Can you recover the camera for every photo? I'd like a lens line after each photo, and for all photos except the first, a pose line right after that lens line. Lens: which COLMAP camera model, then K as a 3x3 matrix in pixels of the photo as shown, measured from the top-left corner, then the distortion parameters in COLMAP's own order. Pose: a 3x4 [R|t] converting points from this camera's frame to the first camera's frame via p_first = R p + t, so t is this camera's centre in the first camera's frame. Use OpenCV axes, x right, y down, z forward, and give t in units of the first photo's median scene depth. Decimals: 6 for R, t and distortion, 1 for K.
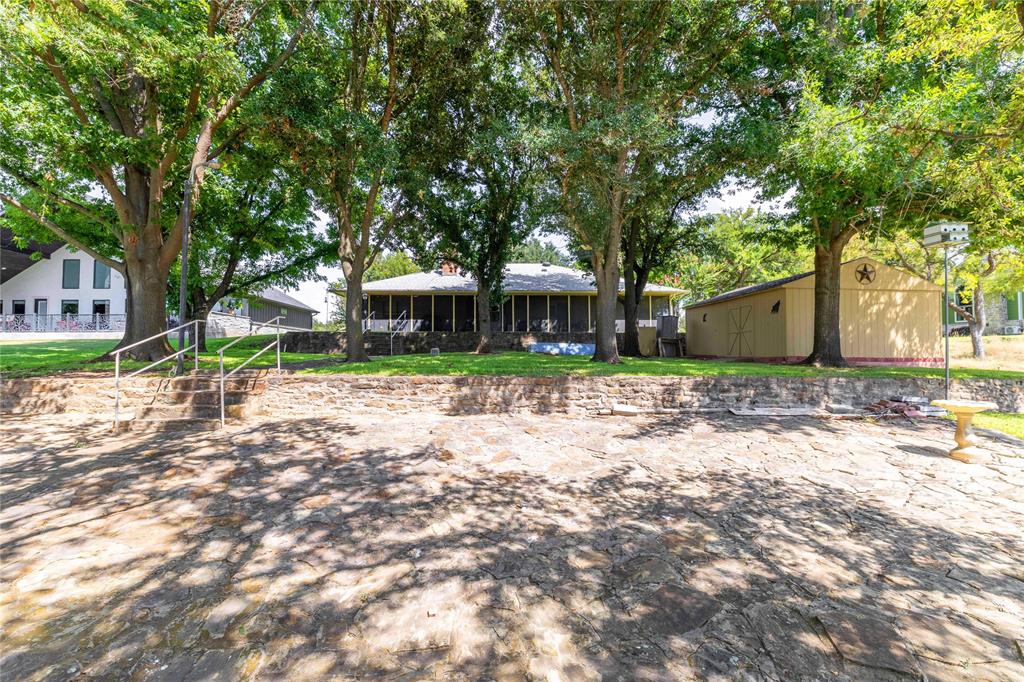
lens RADIAL K [[448.7, 0, 512.0], [0, 448.7, 341.0], [0, 0, 1]] dist [-0.001290, -0.000152]
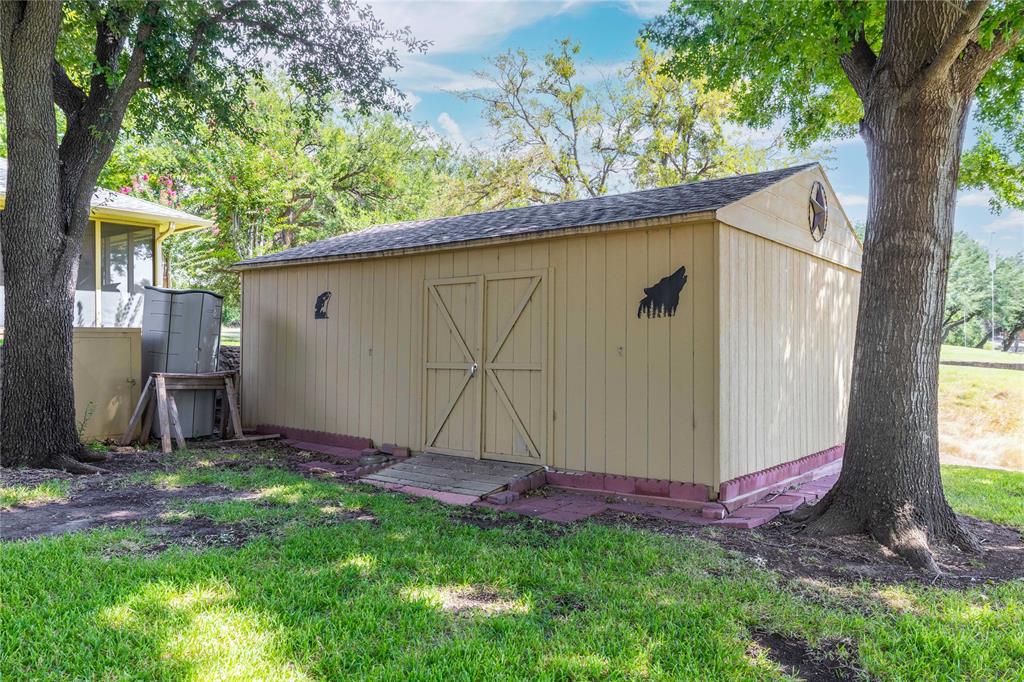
lens RADIAL K [[735.3, 0, 512.0], [0, 735.3, 341.0], [0, 0, 1]] dist [0.000132, 0.000051]
pose [[0.681560, 0.001094, 0.731761, 0.154919], [-0.023459, 0.999518, 0.020356, -0.039292], [-0.731386, -0.031040, 0.681257, 0.560951]]
